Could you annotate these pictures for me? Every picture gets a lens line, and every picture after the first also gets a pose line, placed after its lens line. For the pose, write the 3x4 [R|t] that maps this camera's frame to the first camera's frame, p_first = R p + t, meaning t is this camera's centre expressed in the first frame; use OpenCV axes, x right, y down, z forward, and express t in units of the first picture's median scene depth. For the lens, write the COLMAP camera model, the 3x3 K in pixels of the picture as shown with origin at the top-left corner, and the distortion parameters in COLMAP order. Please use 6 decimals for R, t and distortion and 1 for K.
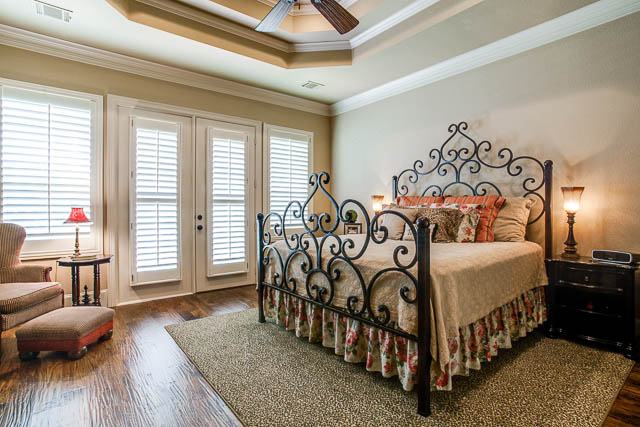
lens RADIAL K [[324.4, 0, 321.2], [0, 324.4, 210.1], [0, 0, 1]] dist [-0.002640, -0.000174]
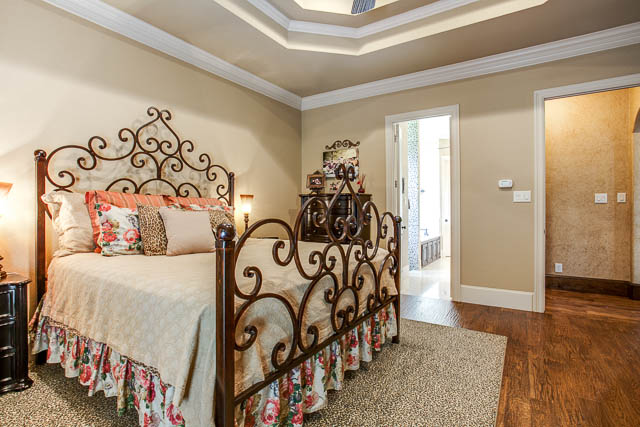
lens RADIAL K [[311.1, 0, 321.9], [0, 311.1, 211.3], [0, 0, 1]] dist [-0.042722, 0.002049]
pose [[-0.292221, -0.001688, 0.956349, -0.486599], [0.007091, 0.999967, 0.003932, -0.002521], [-0.956325, 0.007930, -0.292199, 0.874007]]
